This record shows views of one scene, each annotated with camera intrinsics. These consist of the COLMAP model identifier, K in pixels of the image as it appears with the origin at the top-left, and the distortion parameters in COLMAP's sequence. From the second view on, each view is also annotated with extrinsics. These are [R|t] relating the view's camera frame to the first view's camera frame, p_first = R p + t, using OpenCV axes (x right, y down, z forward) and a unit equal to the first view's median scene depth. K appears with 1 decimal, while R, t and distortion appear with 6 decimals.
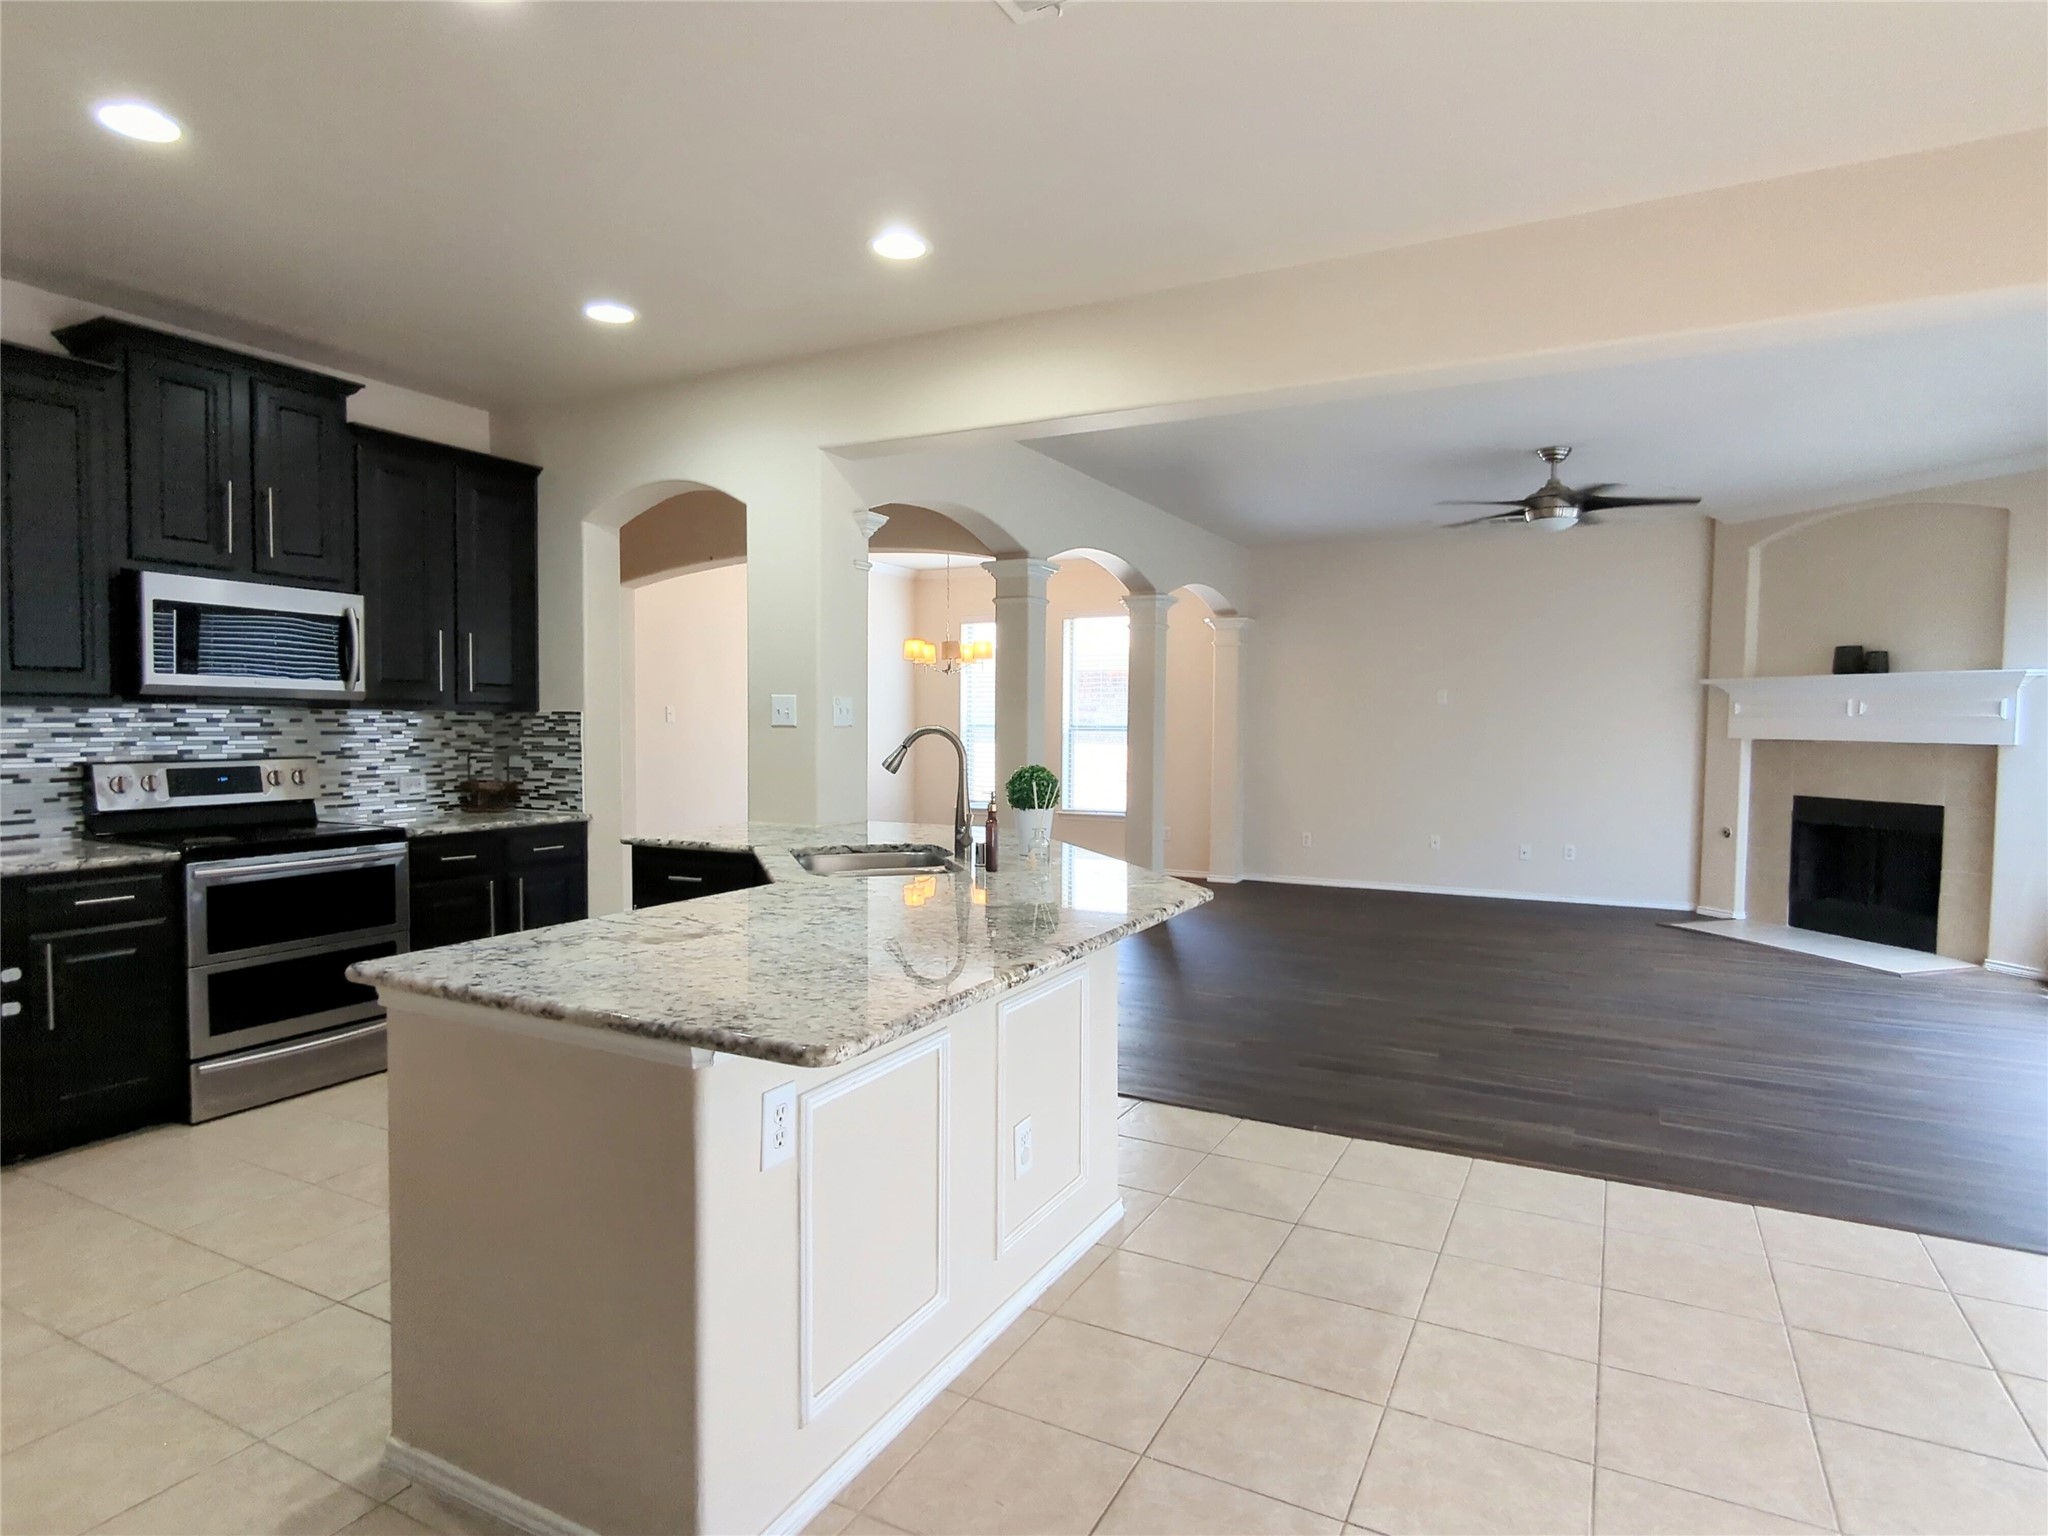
lens RADIAL K [[1143.2, 0, 1024.0], [0, 1143.2, 768.0], [0, 0, 1]] dist [-0.002289, -0.000446]
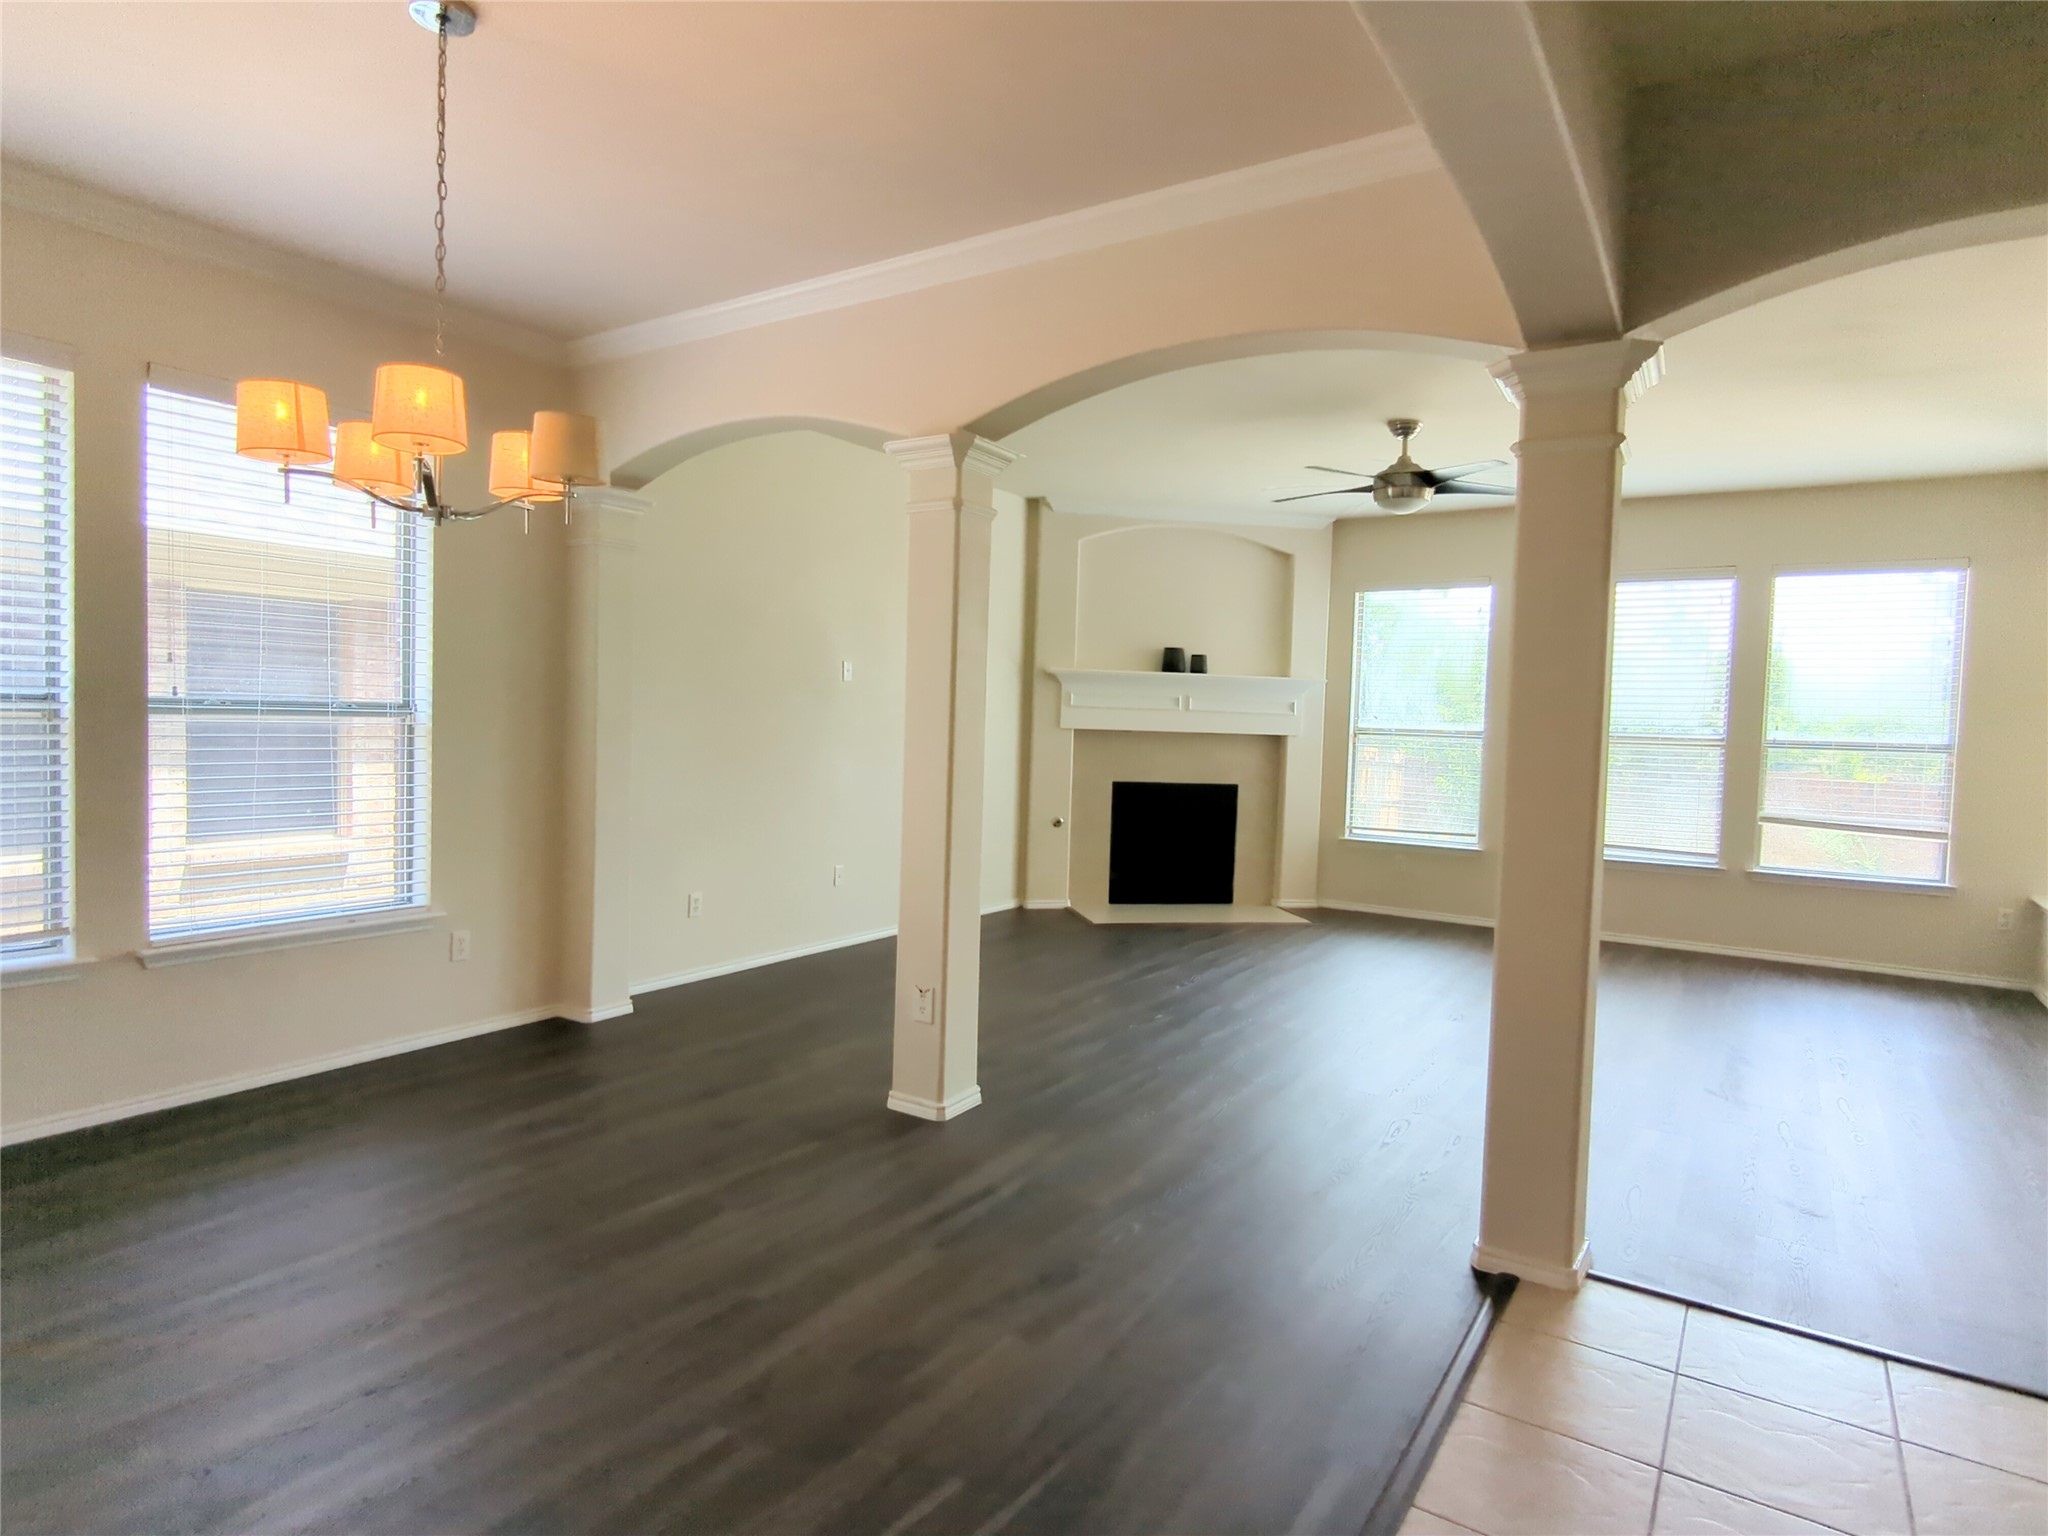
lens RADIAL K [[1143.2, 0, 1024.0], [0, 1143.2, 768.0], [0, 0, 1]] dist [-0.002289, -0.000446]
pose [[0.101470, -0.047491, 0.993704, -0.686448], [0.012163, 0.998844, 0.046495, -0.068556], [-0.994764, 0.007369, 0.101930, 1.691740]]
